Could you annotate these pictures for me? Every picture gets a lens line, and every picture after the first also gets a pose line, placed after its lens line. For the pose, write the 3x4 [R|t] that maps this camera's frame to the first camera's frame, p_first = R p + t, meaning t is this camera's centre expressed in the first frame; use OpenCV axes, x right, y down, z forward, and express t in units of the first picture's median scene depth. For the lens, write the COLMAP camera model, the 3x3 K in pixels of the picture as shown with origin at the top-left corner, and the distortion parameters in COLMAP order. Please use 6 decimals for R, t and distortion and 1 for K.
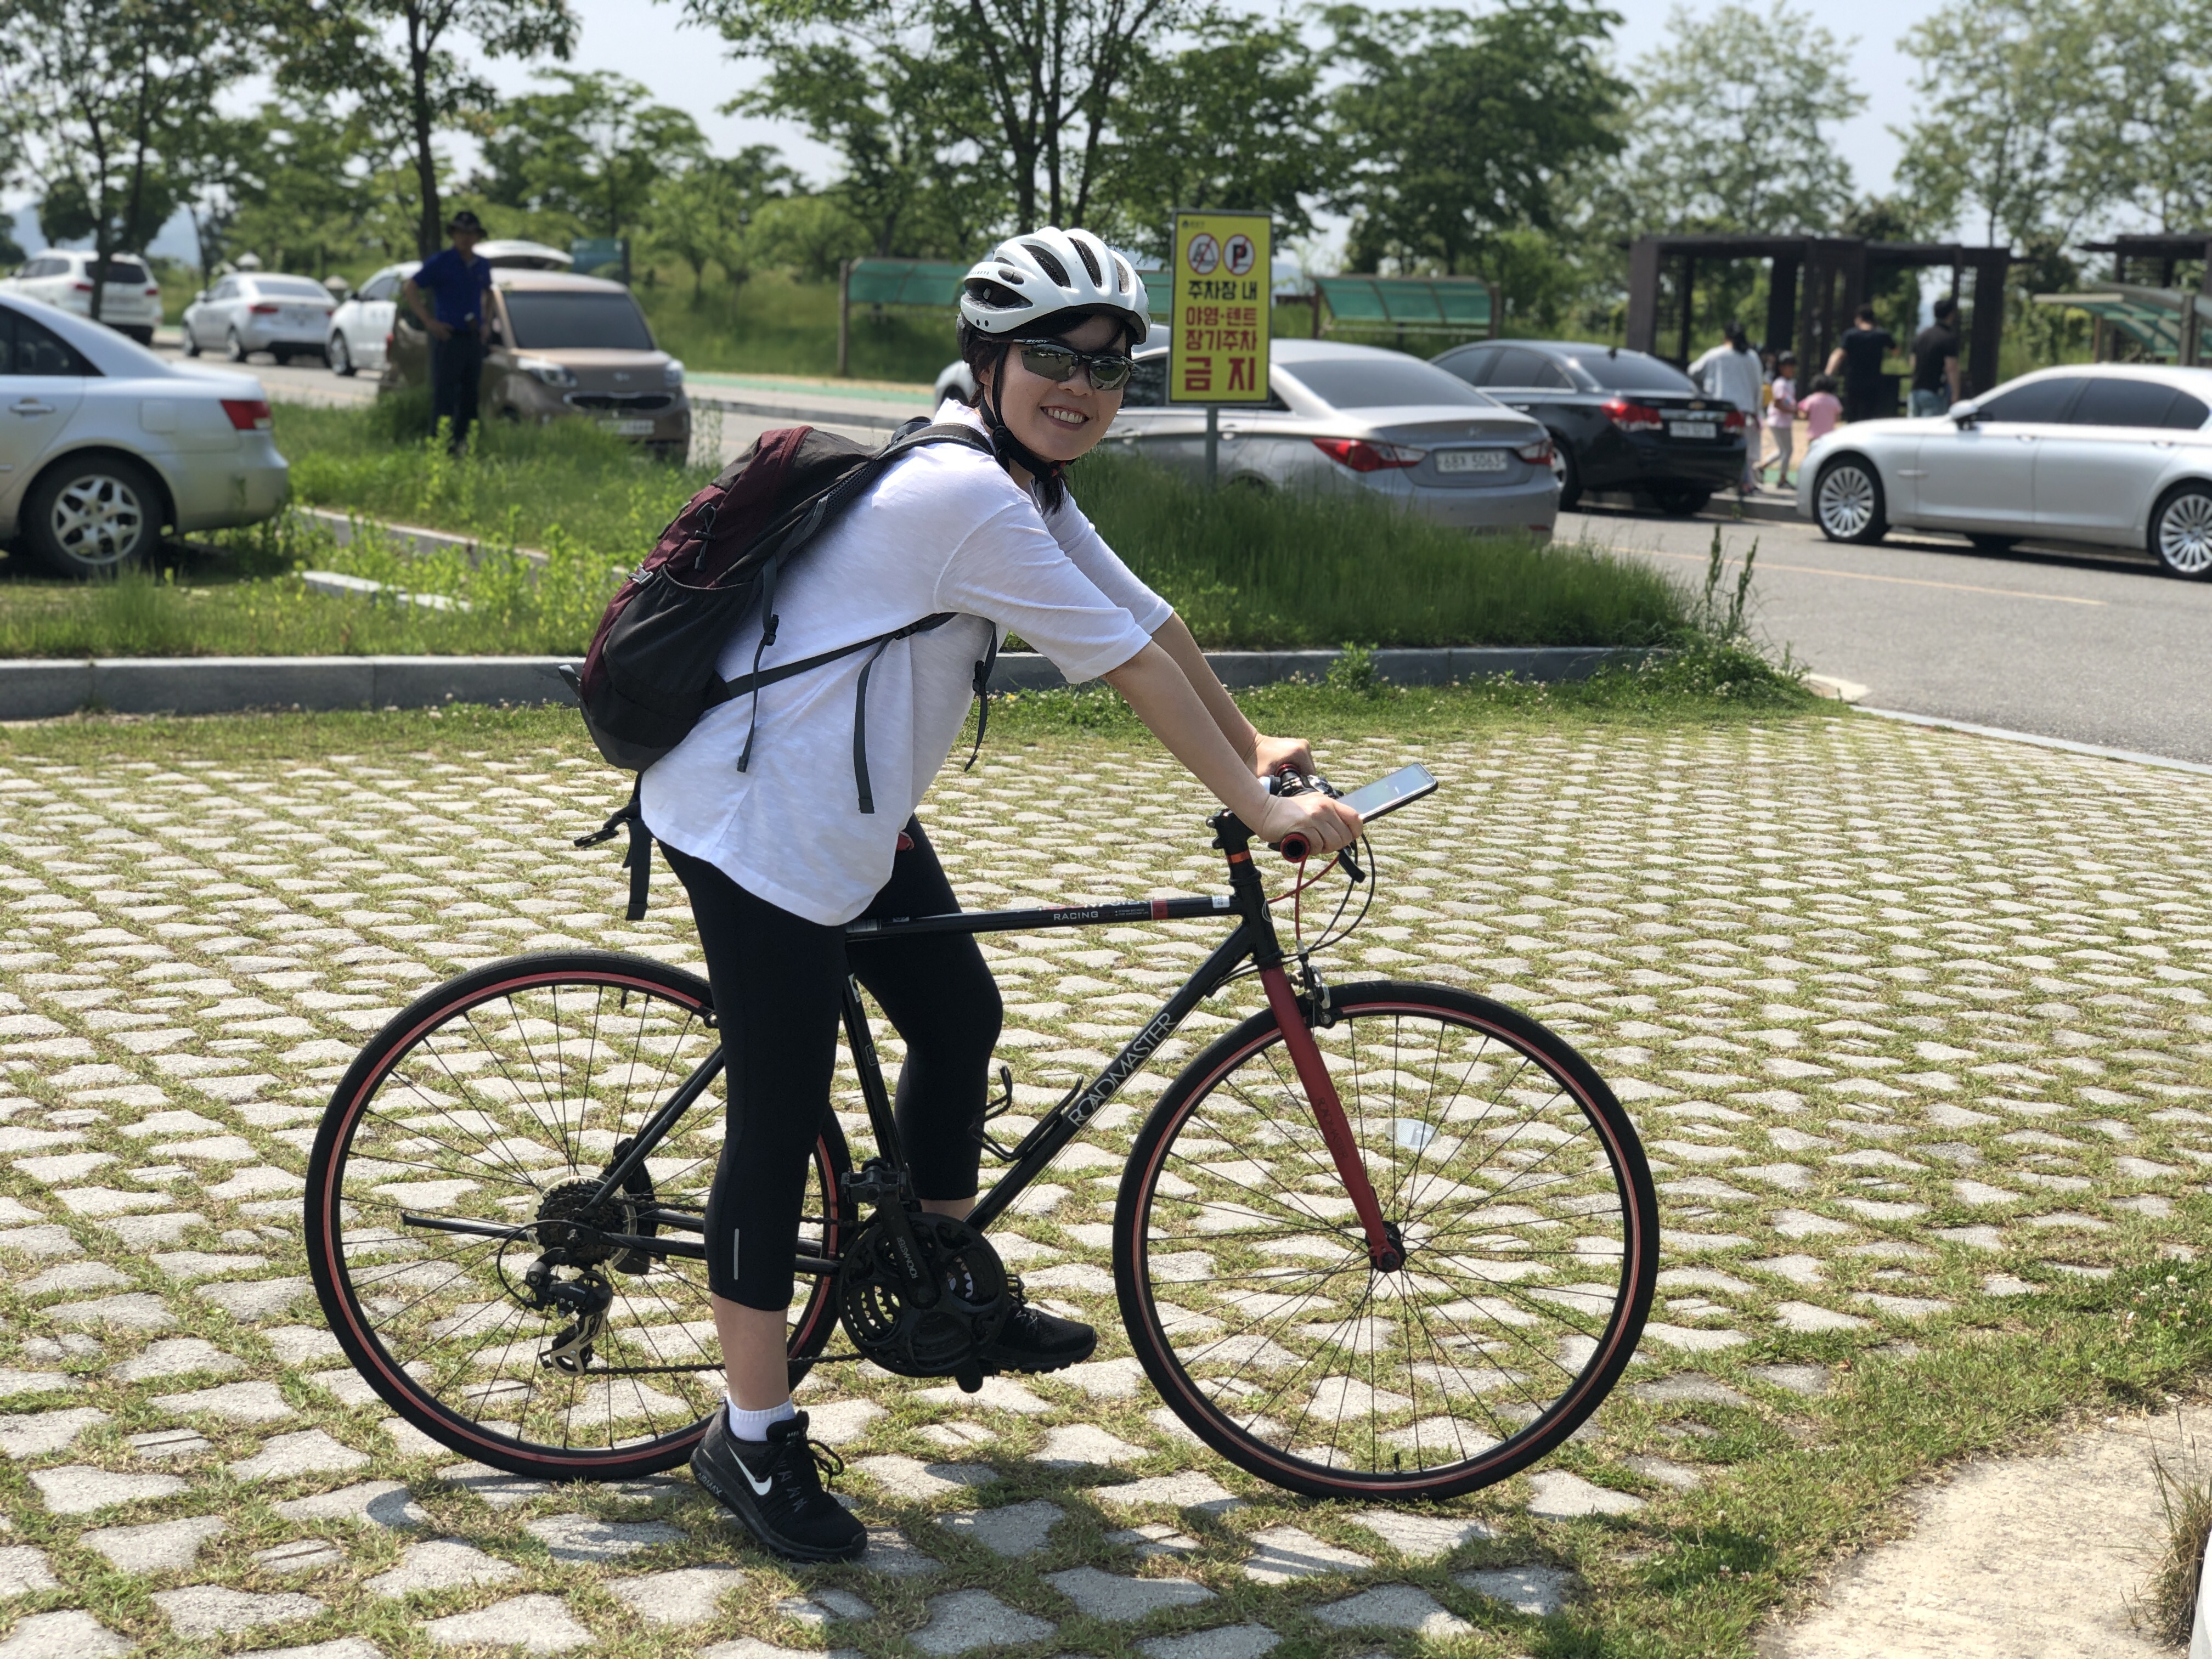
lens RADIAL K [[3336.7, 0, 1105.6], [0, 3336.7, 827.5], [0, 0, 1]] dist [0.011989, 0.000000]
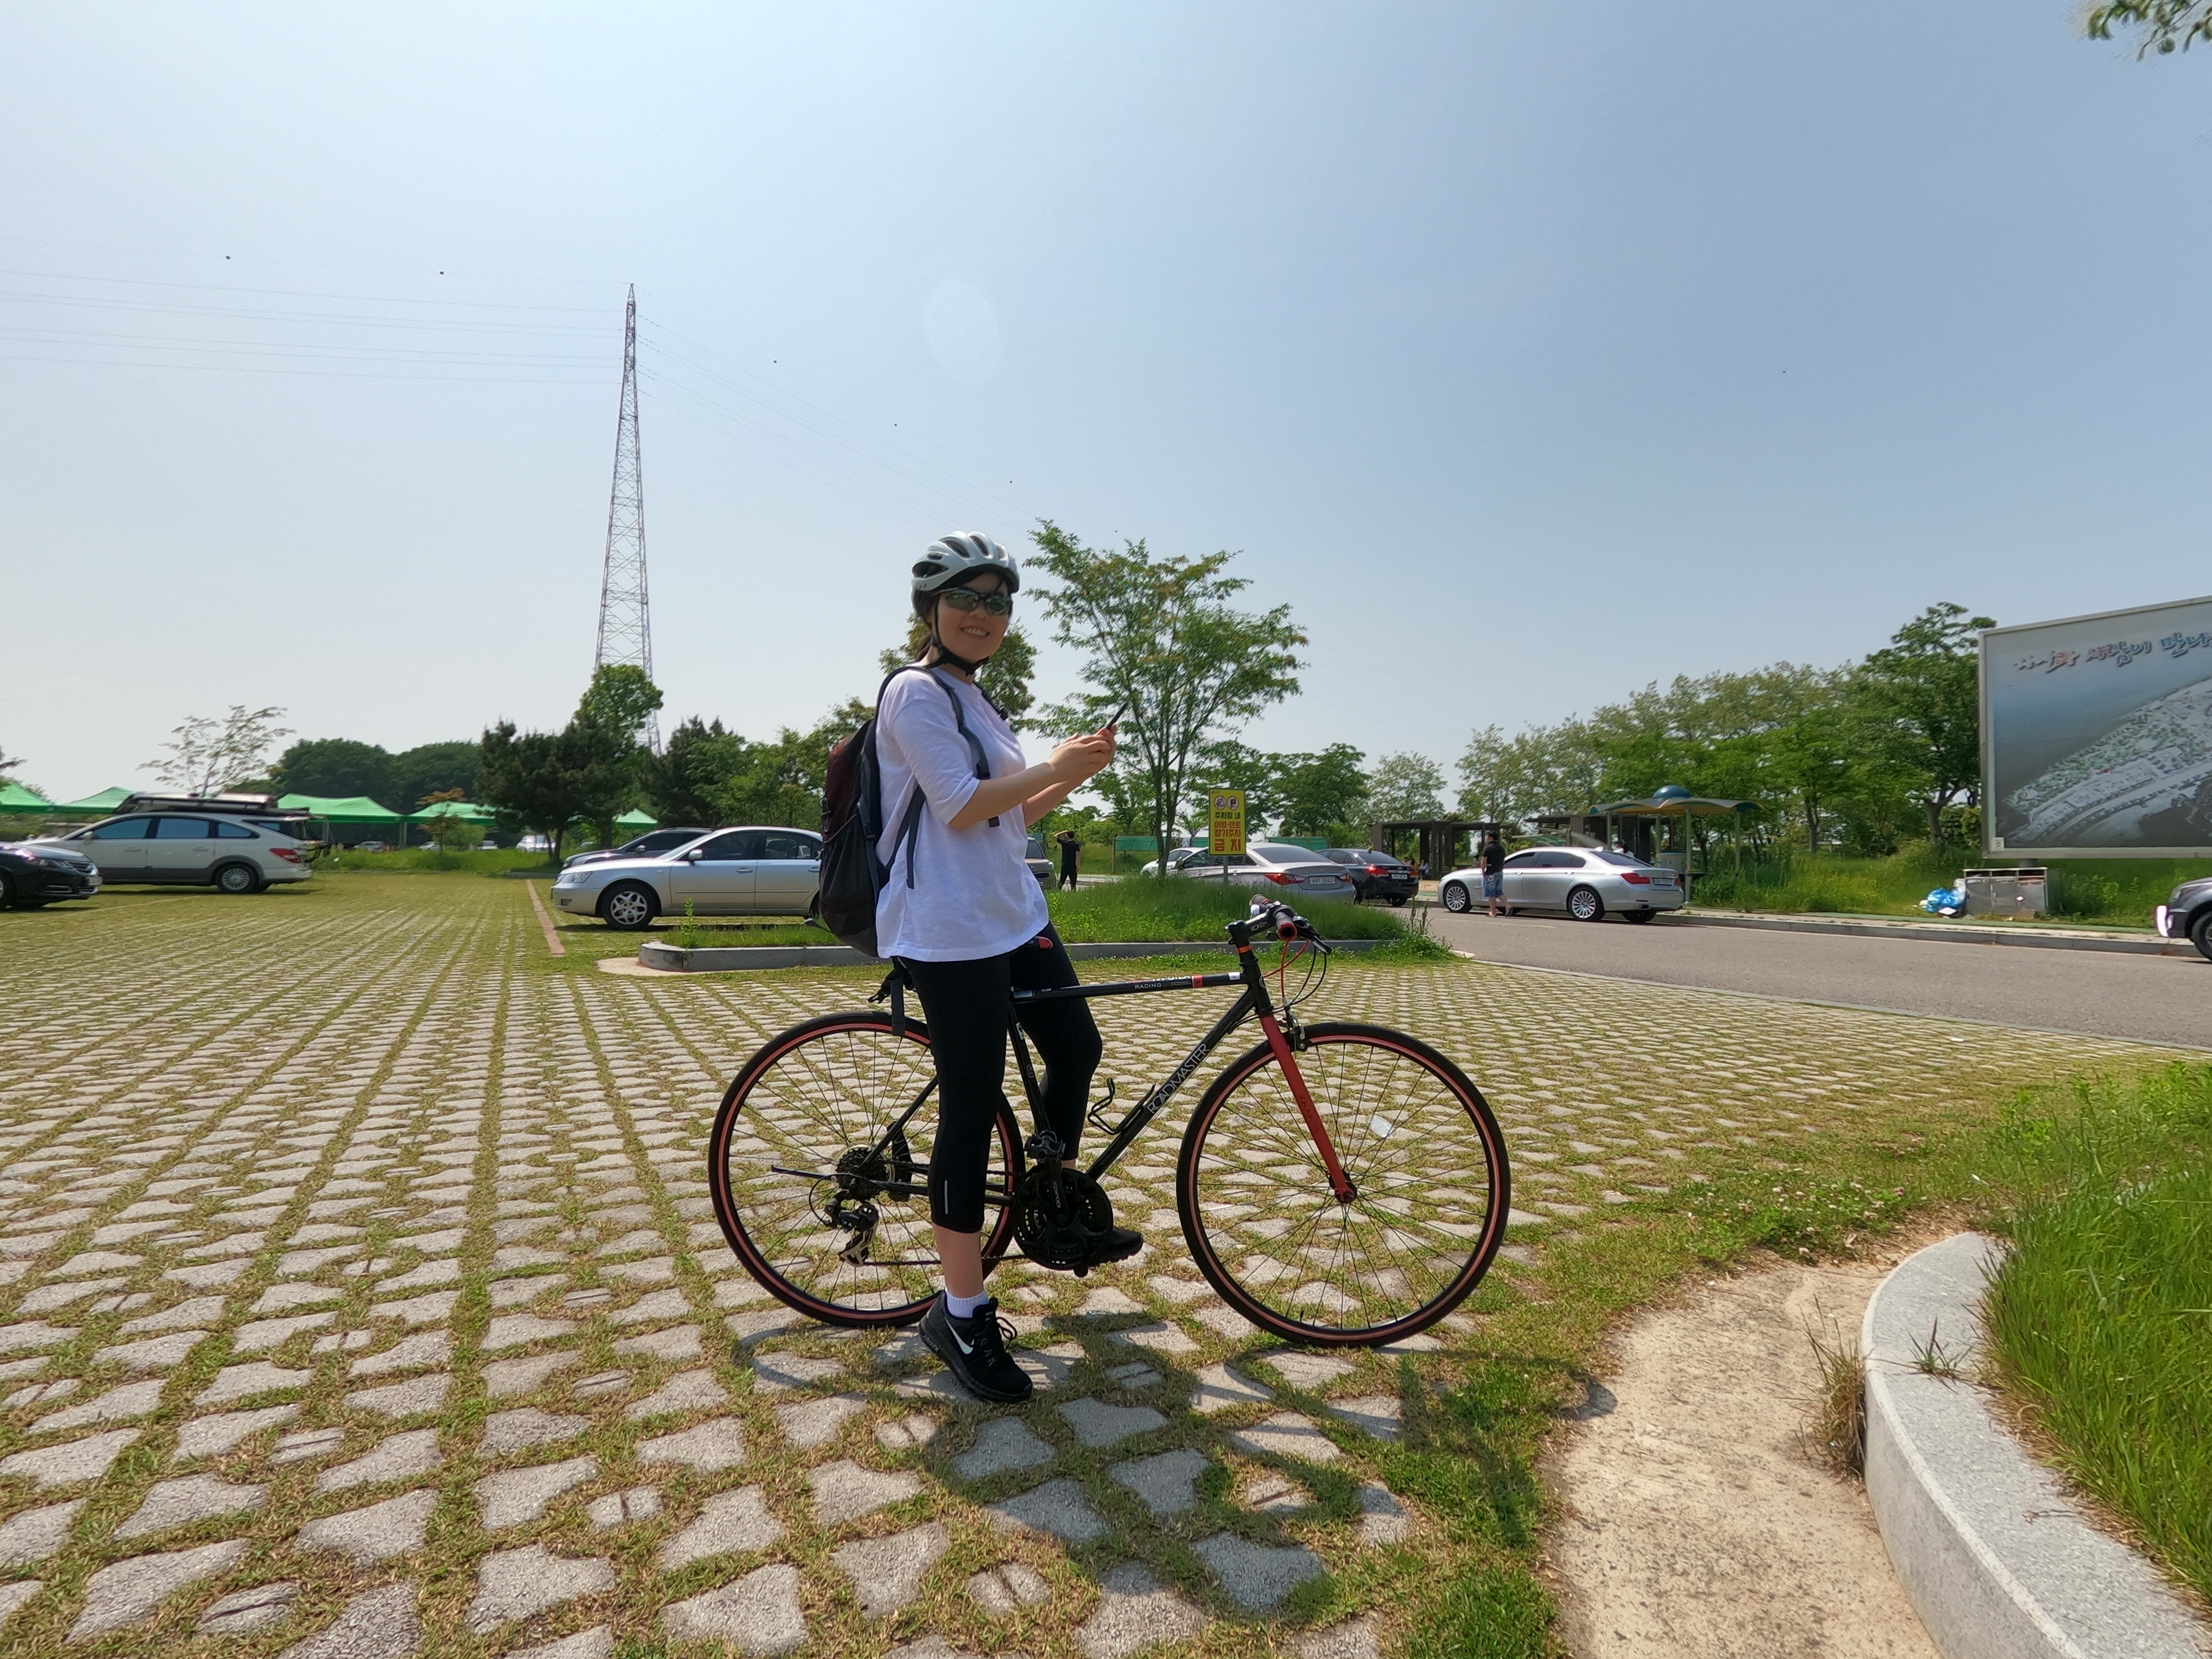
lens RADIAL K [[994.2, 0, 1111.2], [0, 994.2, 845.8], [0, 0, 1]] dist [-0.005620, 0.000020]
pose [[0.994204, -0.035651, -0.101427, 0.033395], [0.016059, 0.982079, -0.187783, 0.029719], [0.106304, 0.185066, 0.976960, 0.269627]]
